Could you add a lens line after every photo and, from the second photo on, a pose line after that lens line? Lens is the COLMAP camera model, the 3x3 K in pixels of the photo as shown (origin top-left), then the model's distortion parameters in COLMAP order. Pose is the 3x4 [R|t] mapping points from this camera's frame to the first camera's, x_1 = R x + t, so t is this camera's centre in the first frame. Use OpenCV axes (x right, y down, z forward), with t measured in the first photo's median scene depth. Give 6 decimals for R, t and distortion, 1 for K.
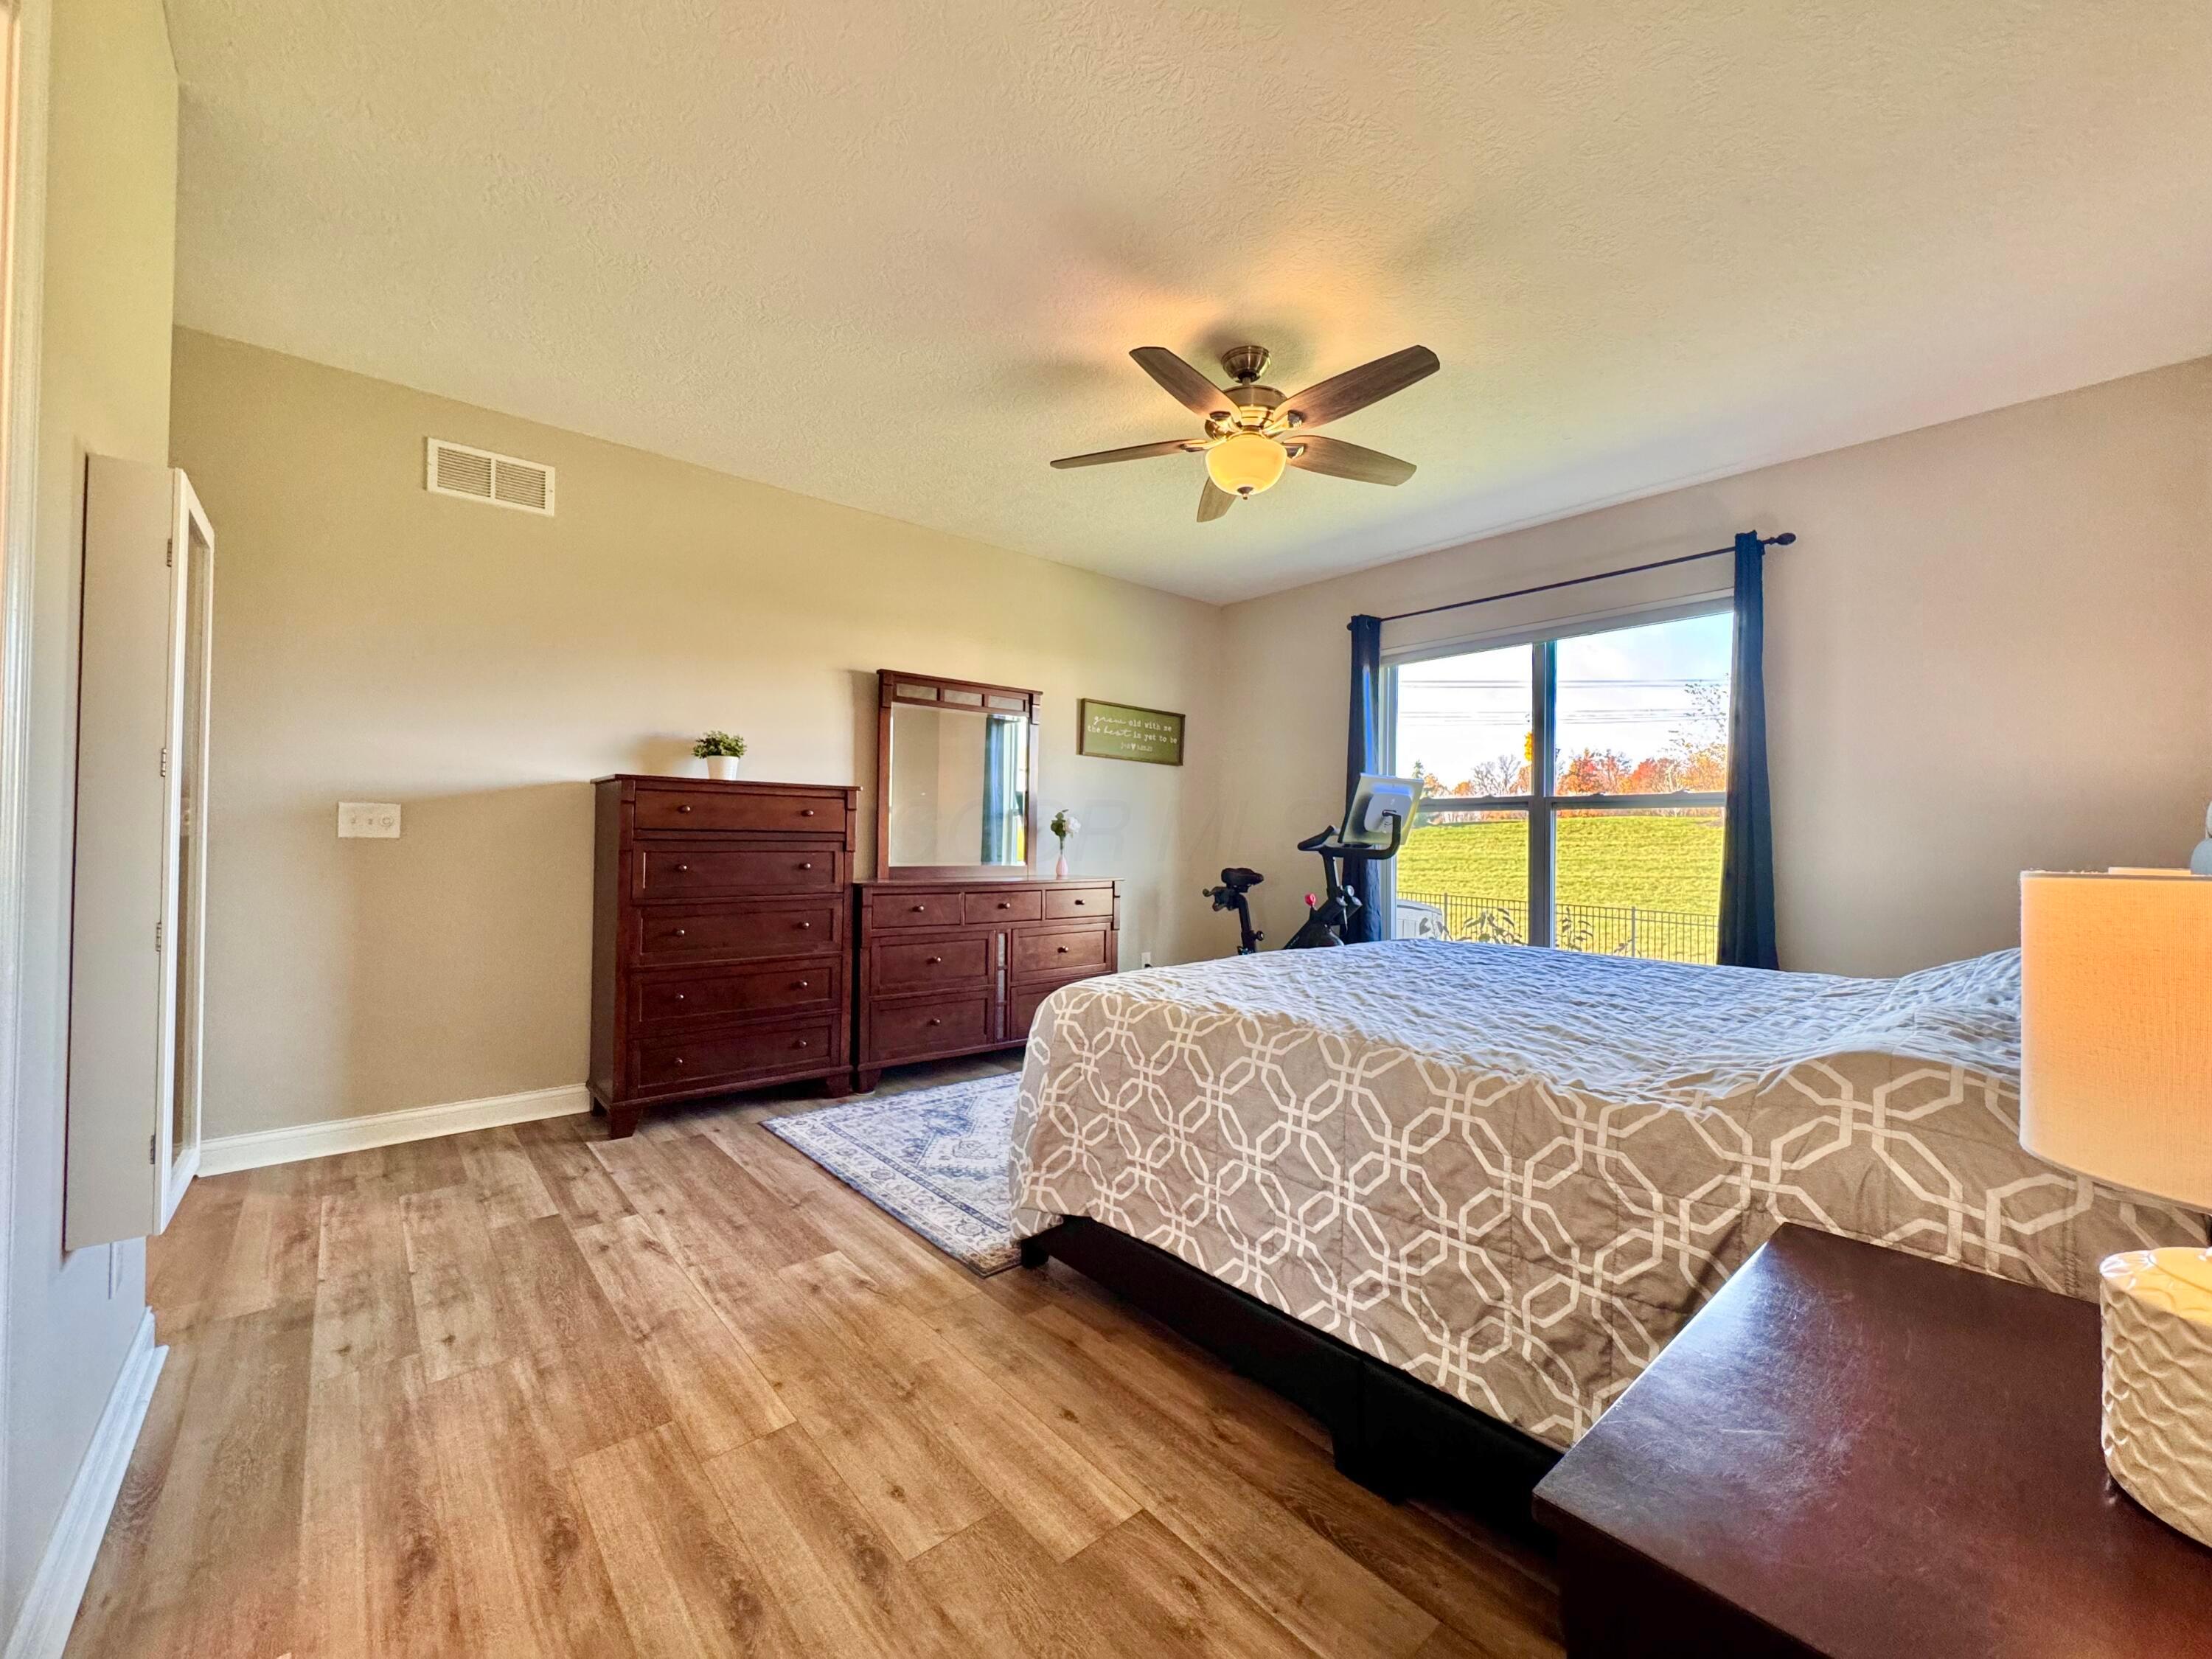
lens RADIAL K [[883.2, 0, 1103.2], [0, 883.2, 830.1], [0, 0, 1]] dist [-0.005565, 0.000456]
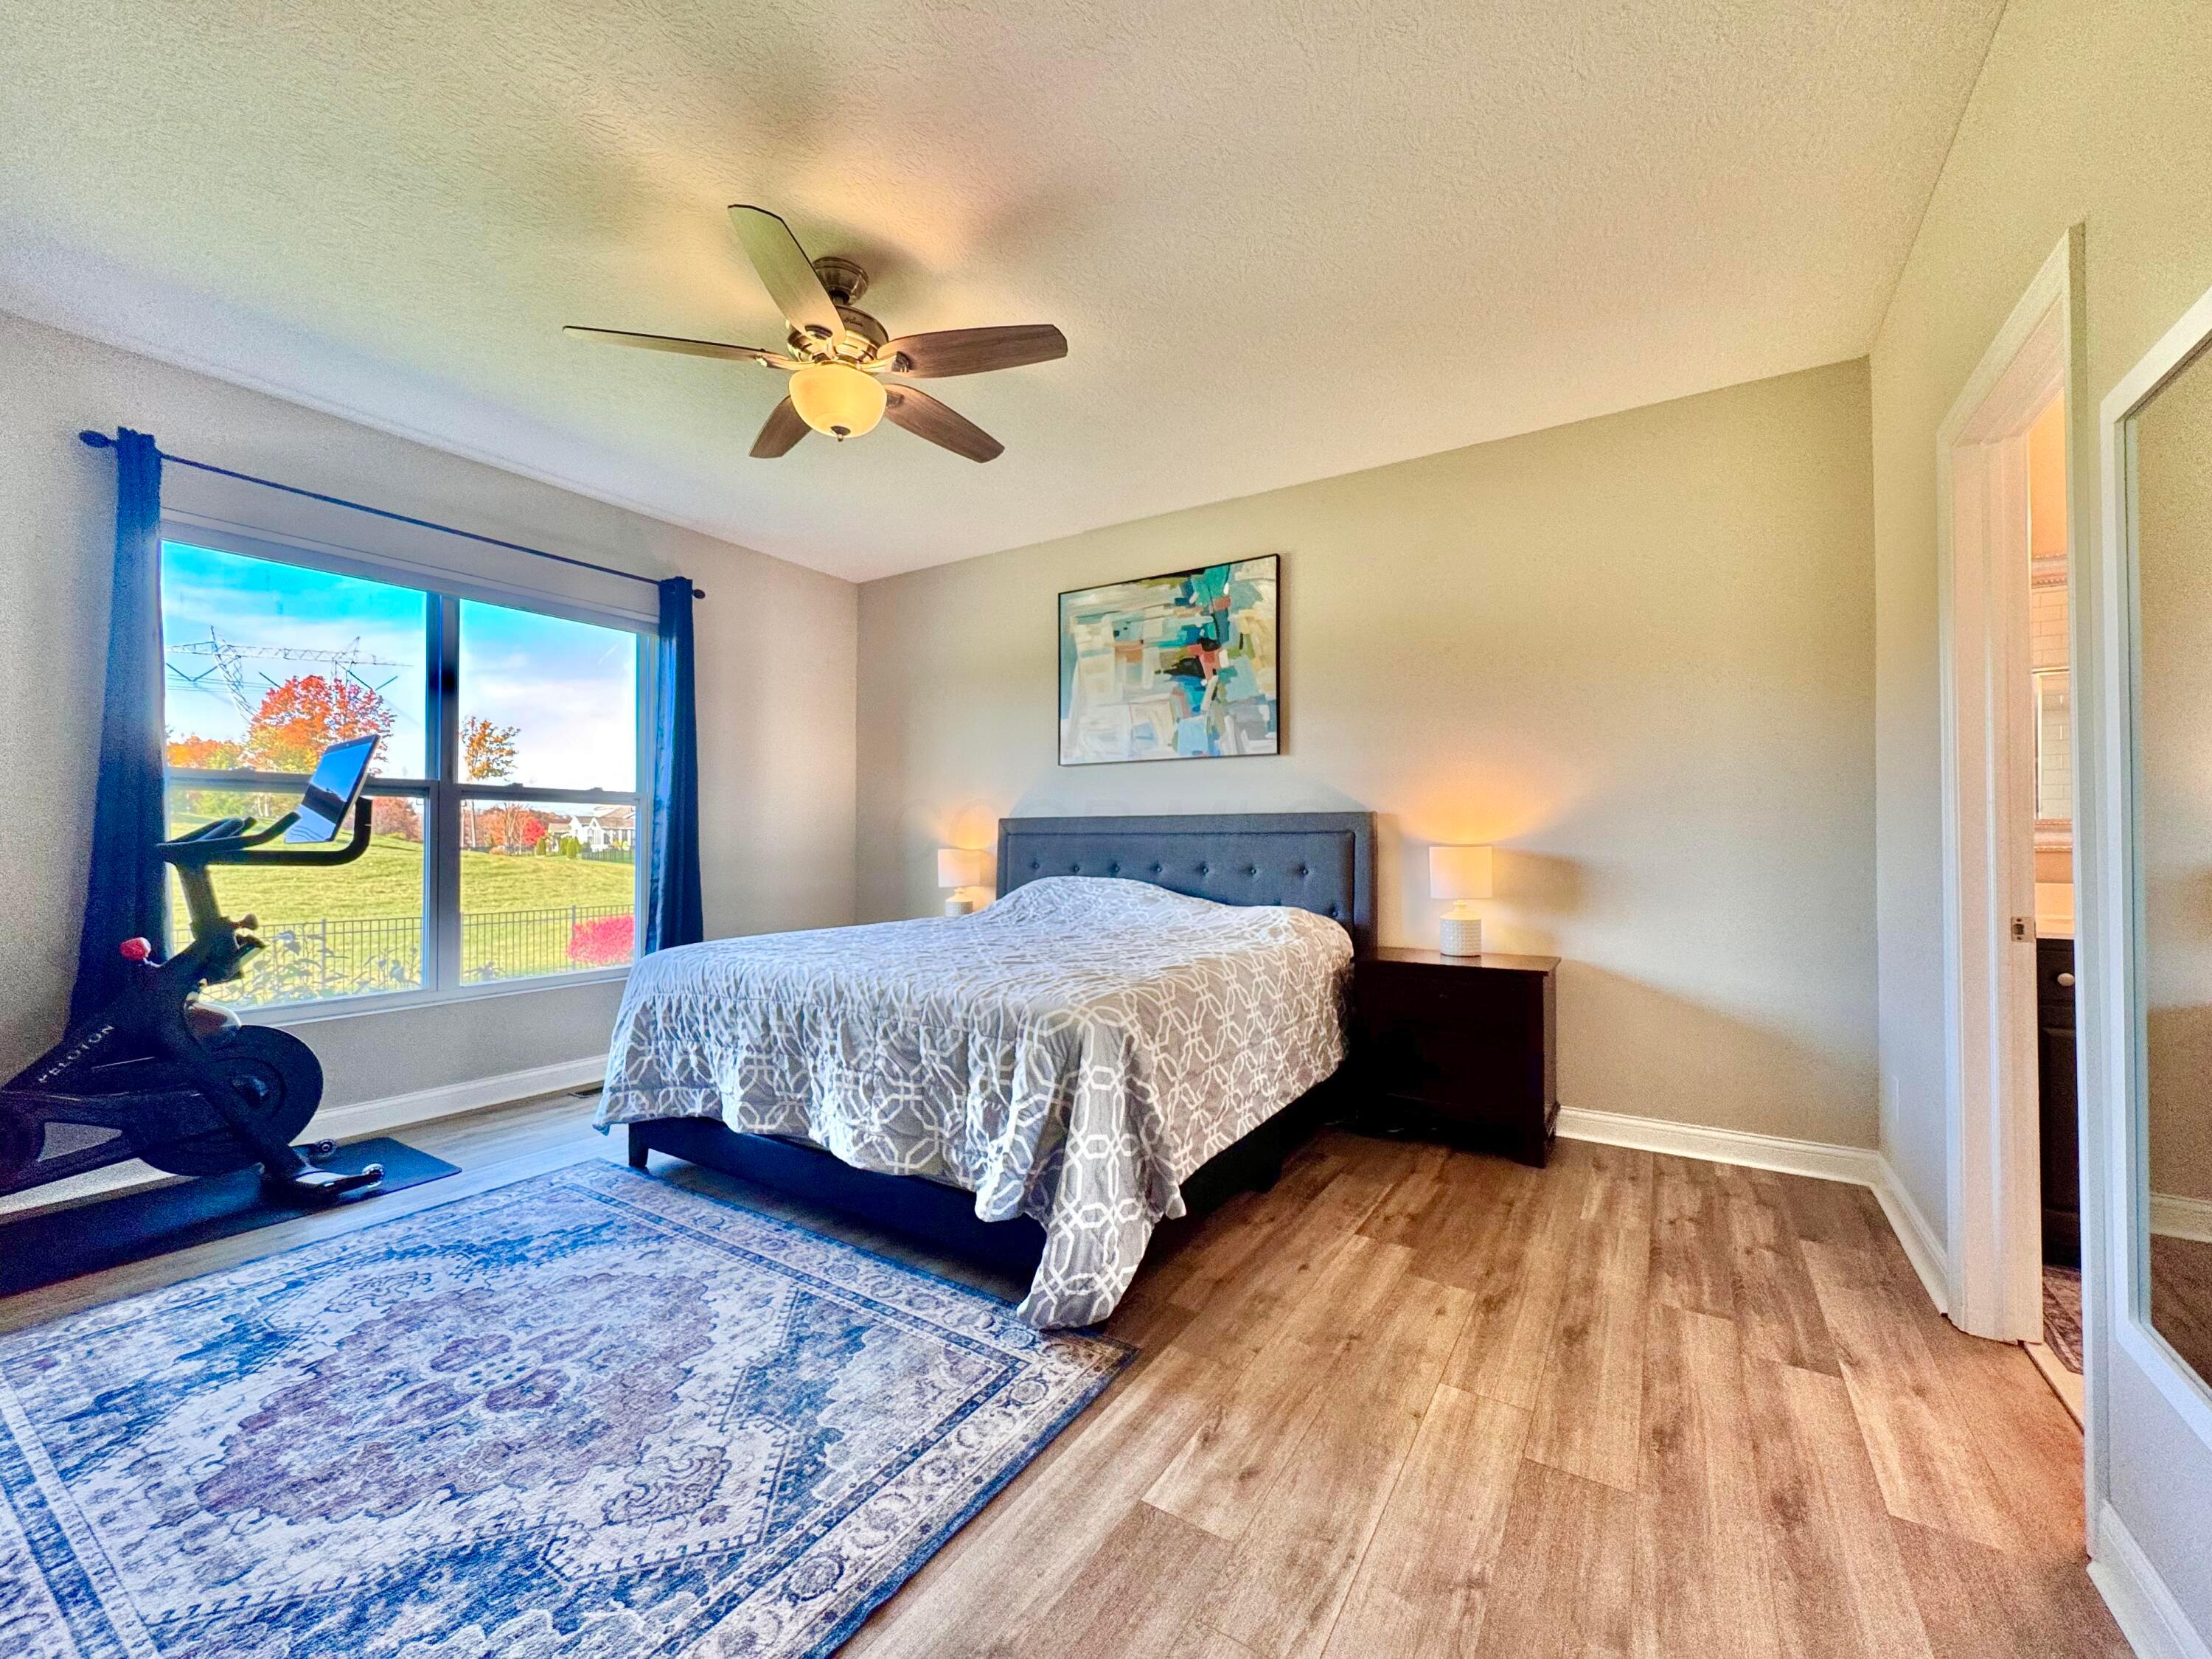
lens RADIAL K [[883.2, 0, 1110.1], [0, 883.2, 828.9], [0, 0, 1]] dist [-0.005565, 0.000456]
pose [[-0.293916, 0.001852, 0.955829, -0.927023], [-0.016830, 0.999833, -0.007112, 0.003144], [-0.955683, -0.018177, -0.293836, 1.257477]]
